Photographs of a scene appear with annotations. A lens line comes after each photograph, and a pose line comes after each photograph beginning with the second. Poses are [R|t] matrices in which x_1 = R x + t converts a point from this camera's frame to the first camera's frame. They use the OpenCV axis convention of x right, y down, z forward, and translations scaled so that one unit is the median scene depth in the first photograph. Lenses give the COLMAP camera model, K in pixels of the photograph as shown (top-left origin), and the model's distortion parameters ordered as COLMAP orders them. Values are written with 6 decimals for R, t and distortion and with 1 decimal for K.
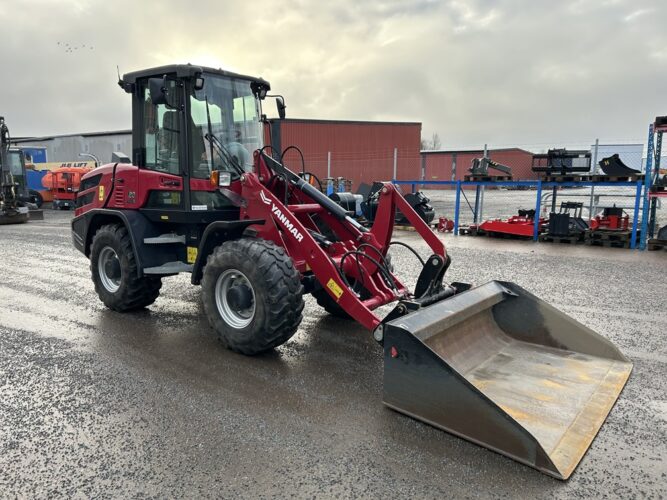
lens RADIAL K [[501.9, 0, 333.3], [0, 501.9, 251.8], [0, 0, 1]] dist [0.047669, -0.042465]
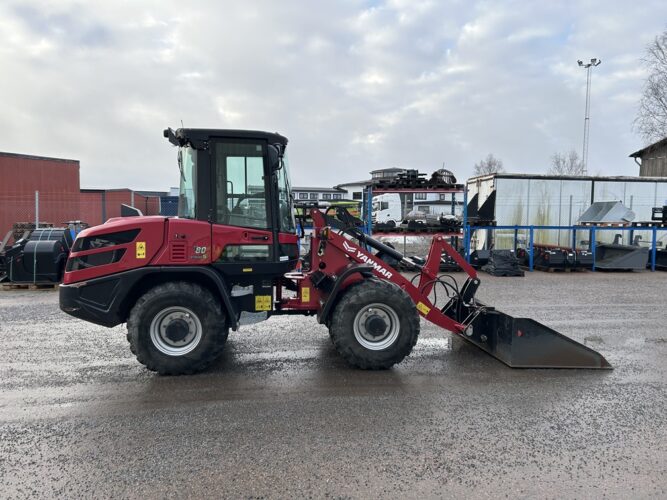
lens RADIAL K [[501.9, 0, 336.1], [0, 501.9, 251.1], [0, 0, 1]] dist [0.047669, -0.042465]
pose [[0.695074, -0.048115, 0.717326, -0.977868], [0.102949, 0.994137, -0.033073, -0.054459], [-0.711529, 0.096836, 0.695952, 0.141409]]
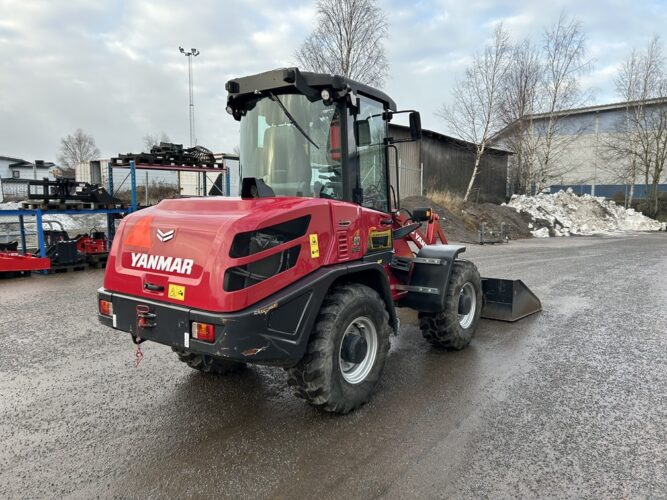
lens RADIAL K [[501.9, 0, 338.7], [0, 501.9, 252.4], [0, 0, 1]] dist [0.047669, -0.042465]
pose [[-0.042242, -0.107118, 0.993349, -1.217494], [0.145833, 0.982927, 0.112195, -0.195821], [-0.988407, 0.149603, -0.025899, 1.119428]]
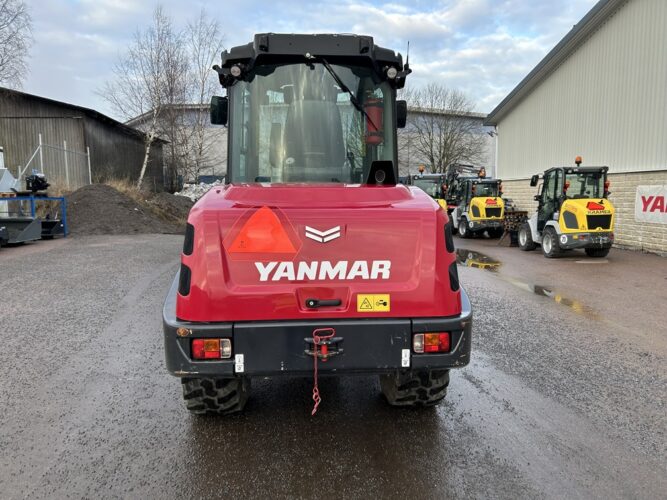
lens RADIAL K [[501.9, 0, 337.2], [0, 501.9, 252.4], [0, 0, 1]] dist [0.047669, -0.042465]
pose [[-0.694636, -0.090429, 0.713655, -0.910200], [0.107746, 0.967797, 0.227507, -0.273033], [-0.711246, 0.234928, -0.662524, 1.662675]]
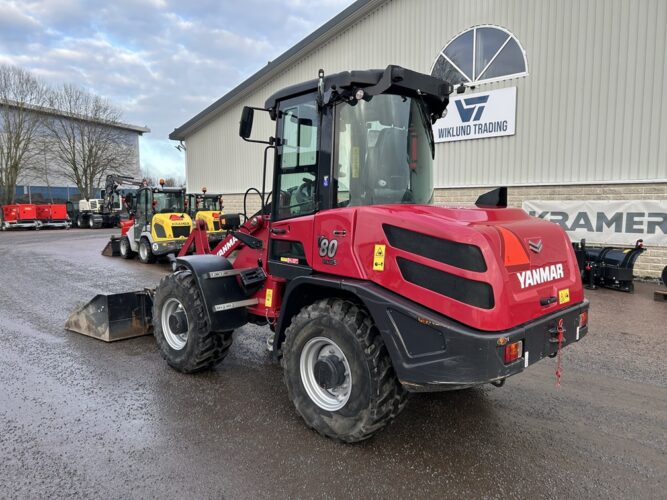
lens RADIAL K [[501.9, 0, 335.5], [0, 501.9, 253.0], [0, 0, 1]] dist [0.047669, -0.042465]
pose [[-0.996441, -0.015128, 0.082922, -0.330290], [0.005901, 0.968828, 0.247663, -0.329671], [-0.084084, 0.247271, -0.965291, 1.977021]]
